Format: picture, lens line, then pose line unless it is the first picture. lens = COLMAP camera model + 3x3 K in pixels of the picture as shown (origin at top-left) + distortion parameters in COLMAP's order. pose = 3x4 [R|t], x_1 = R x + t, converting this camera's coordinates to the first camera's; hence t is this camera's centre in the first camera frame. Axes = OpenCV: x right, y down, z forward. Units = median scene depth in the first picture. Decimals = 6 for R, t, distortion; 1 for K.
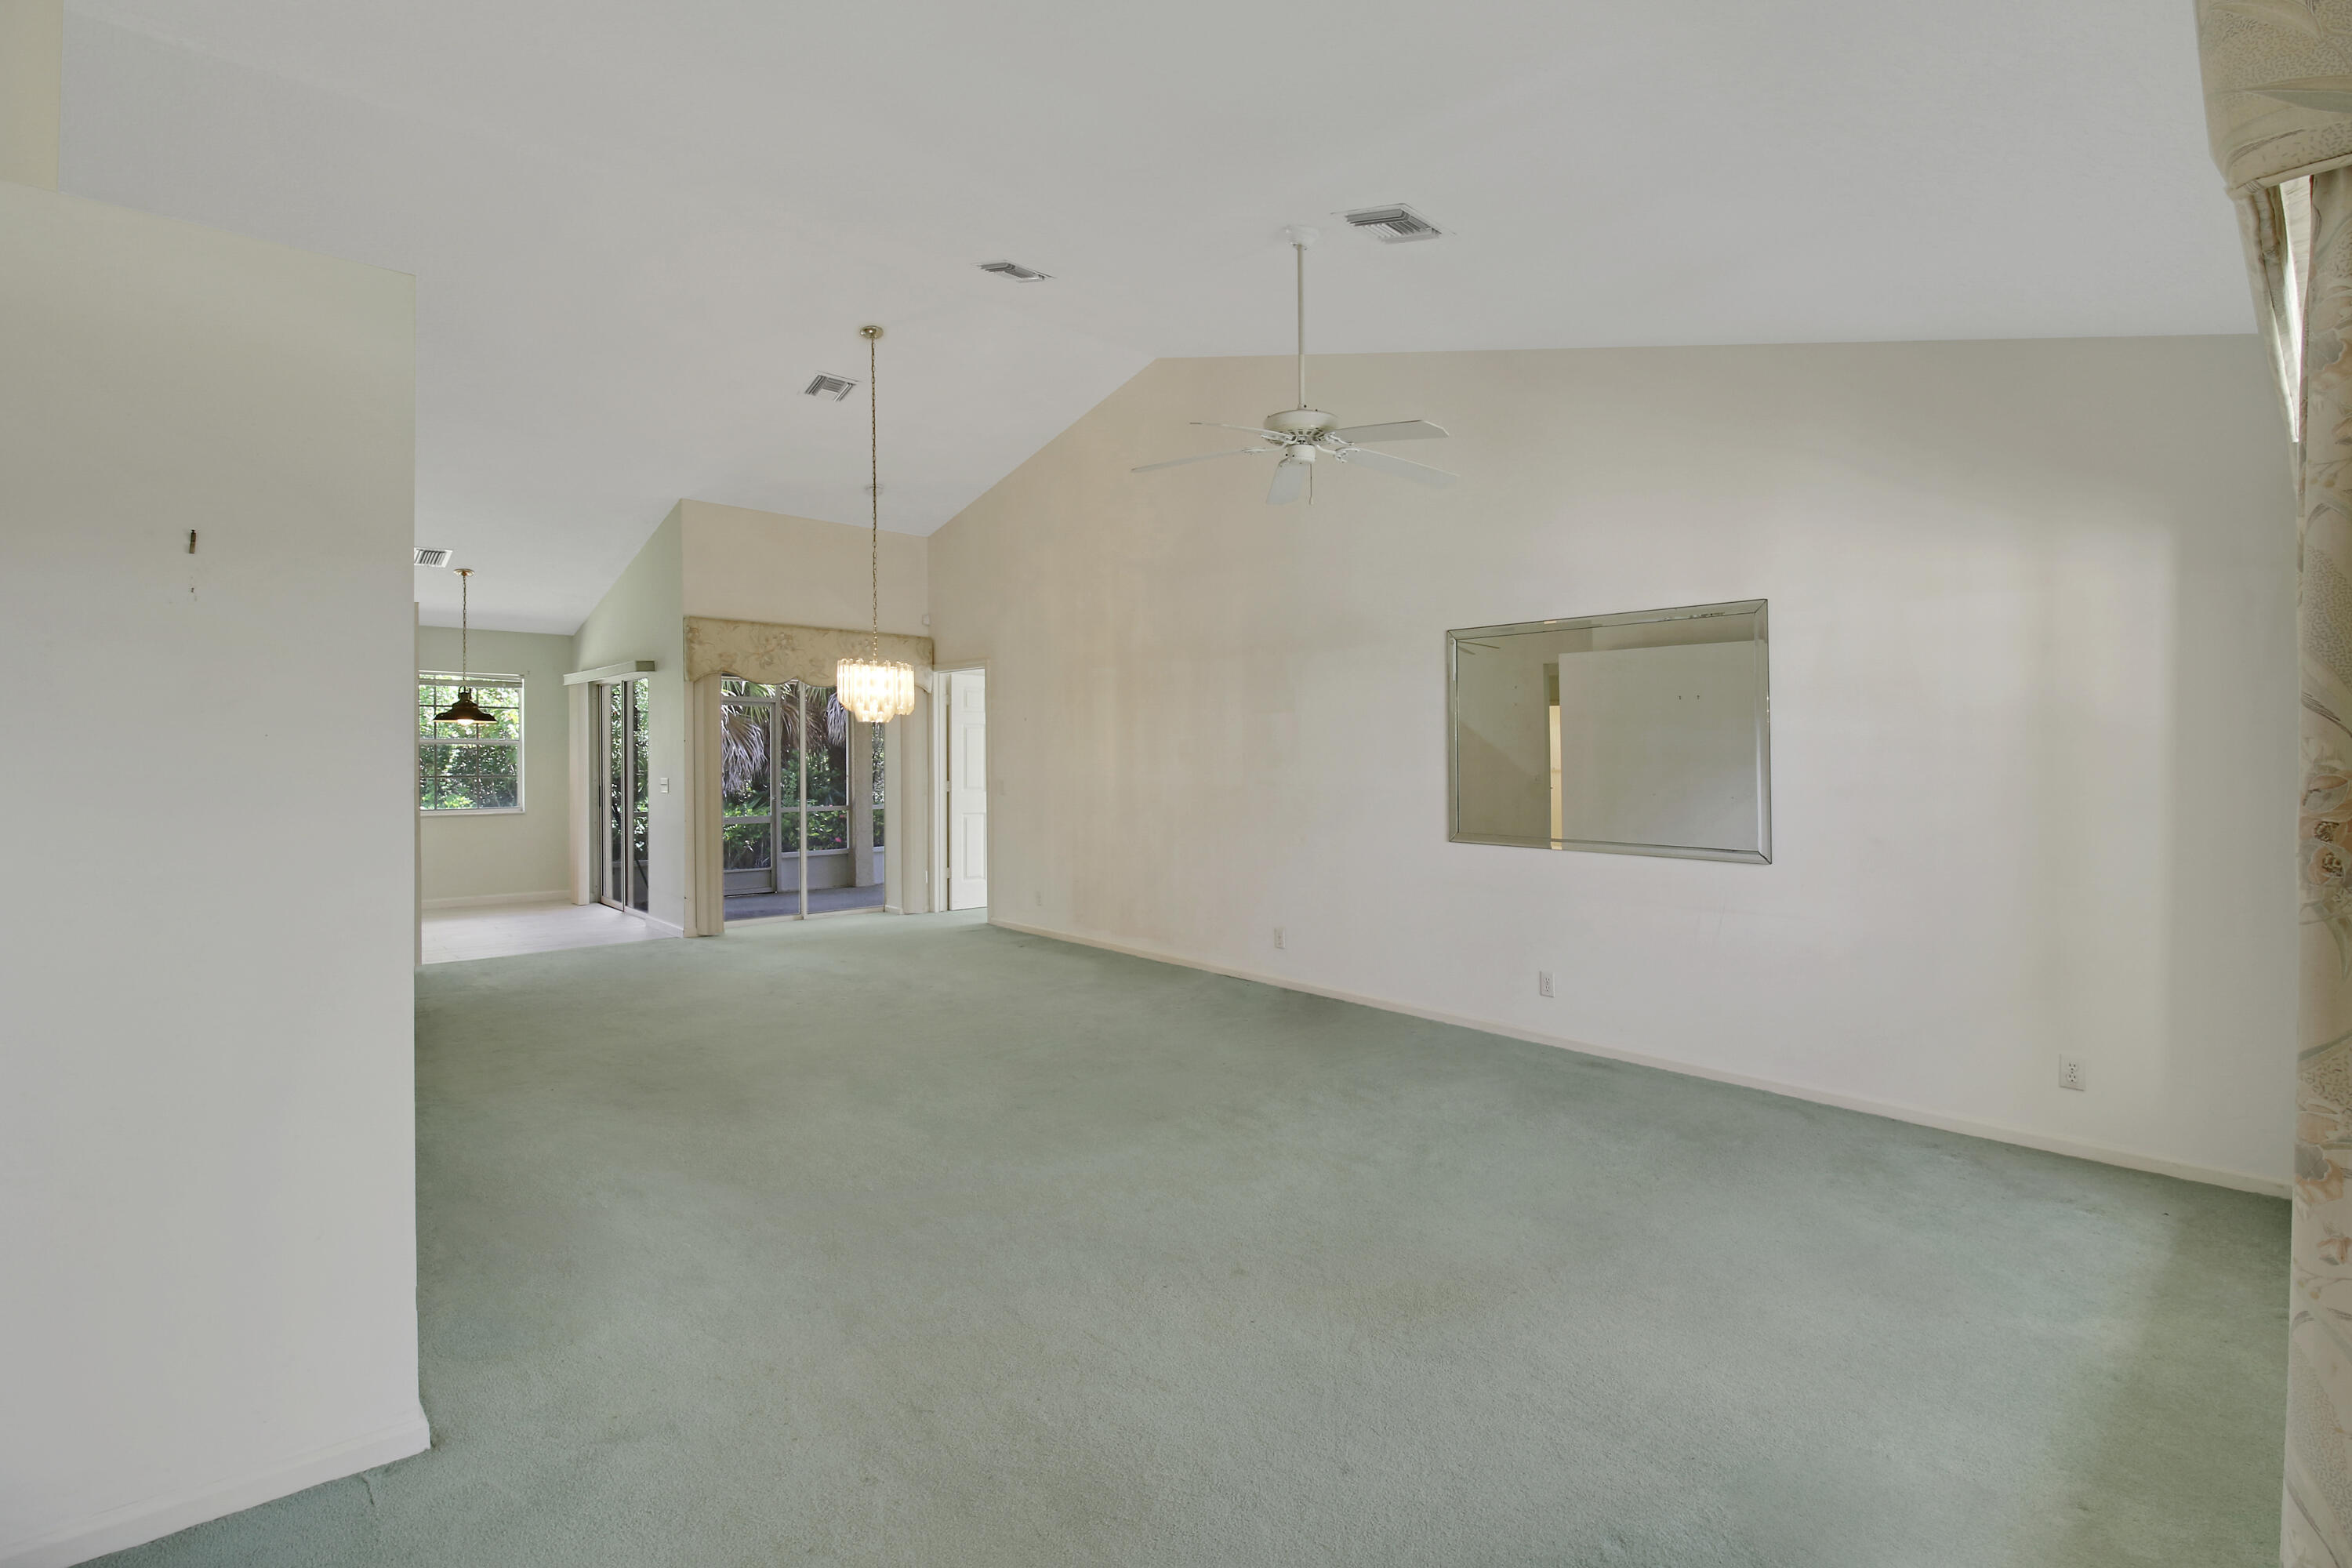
lens RADIAL K [[1059.7, 0, 1160.3], [0, 1059.7, 758.9], [0, 0, 1]] dist [-0.001527, -0.000411]
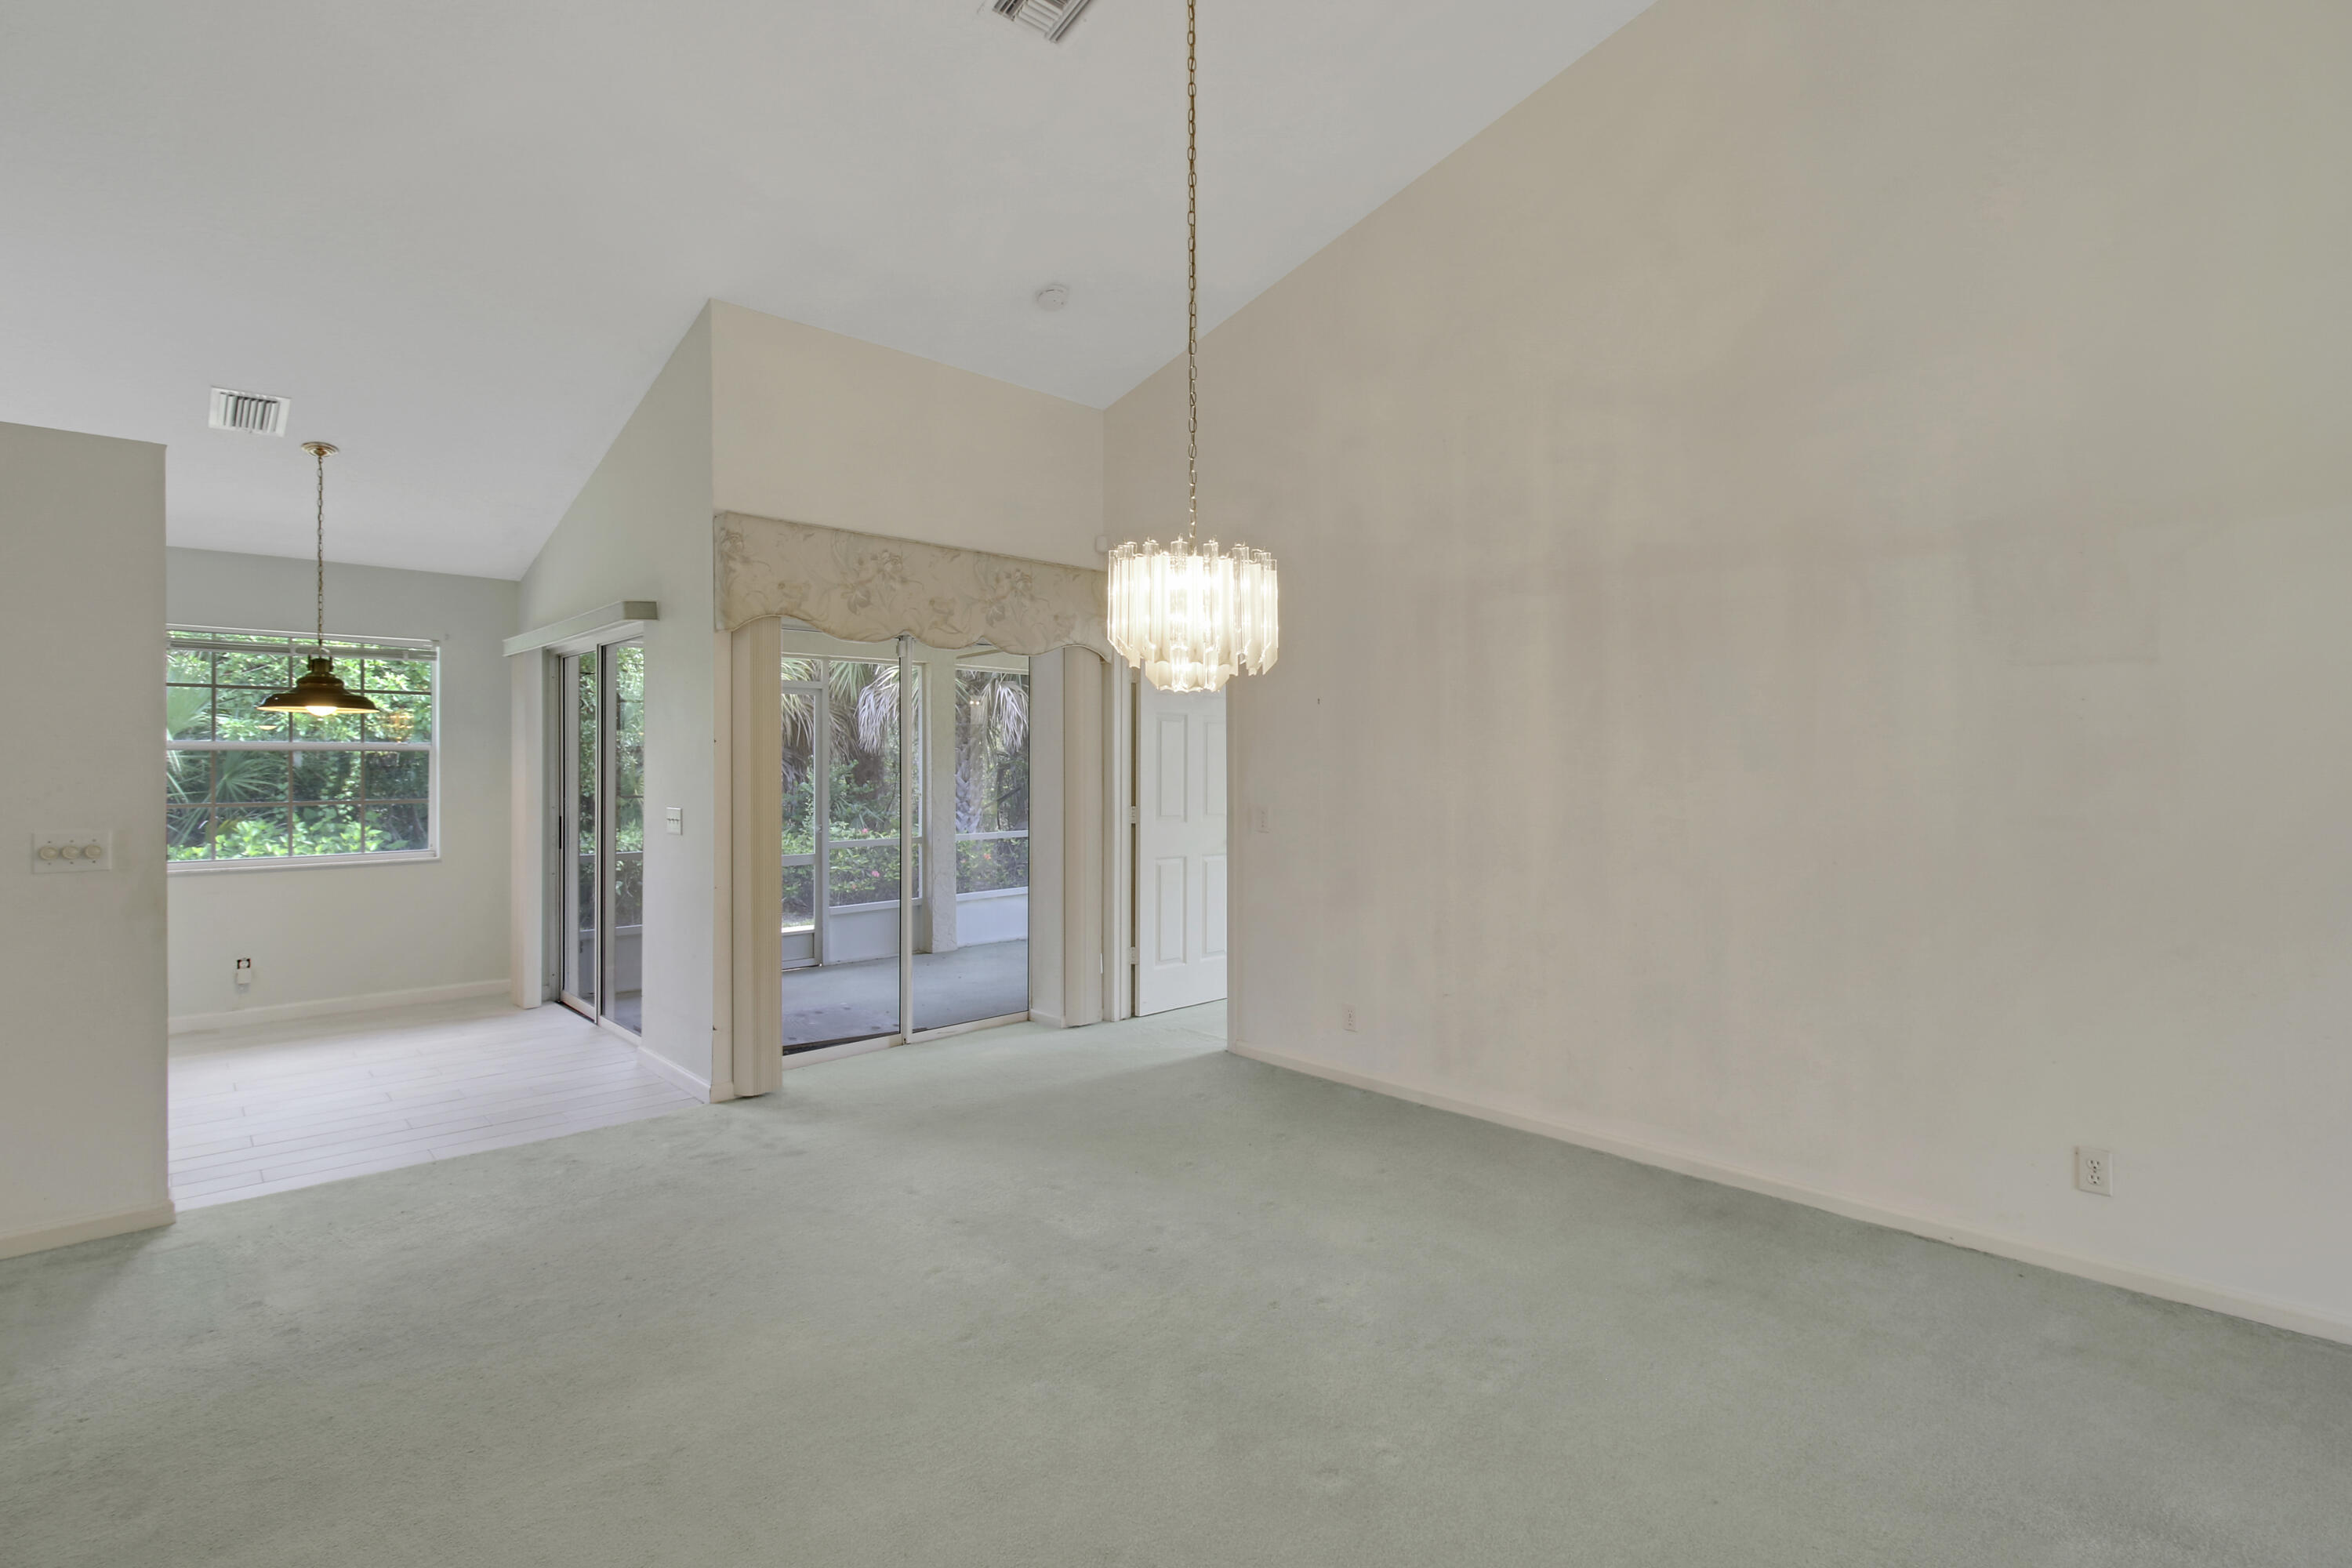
lens RADIAL K [[1059.7, 0, 1168.9], [0, 1059.7, 742.7], [0, 0, 1]] dist [-0.001527, -0.000411]
pose [[0.999594, -0.004049, 0.028216, -0.211799], [0.004677, 0.999742, -0.022230, -0.002555], [-0.028119, 0.022353, 0.999355, 0.411585]]
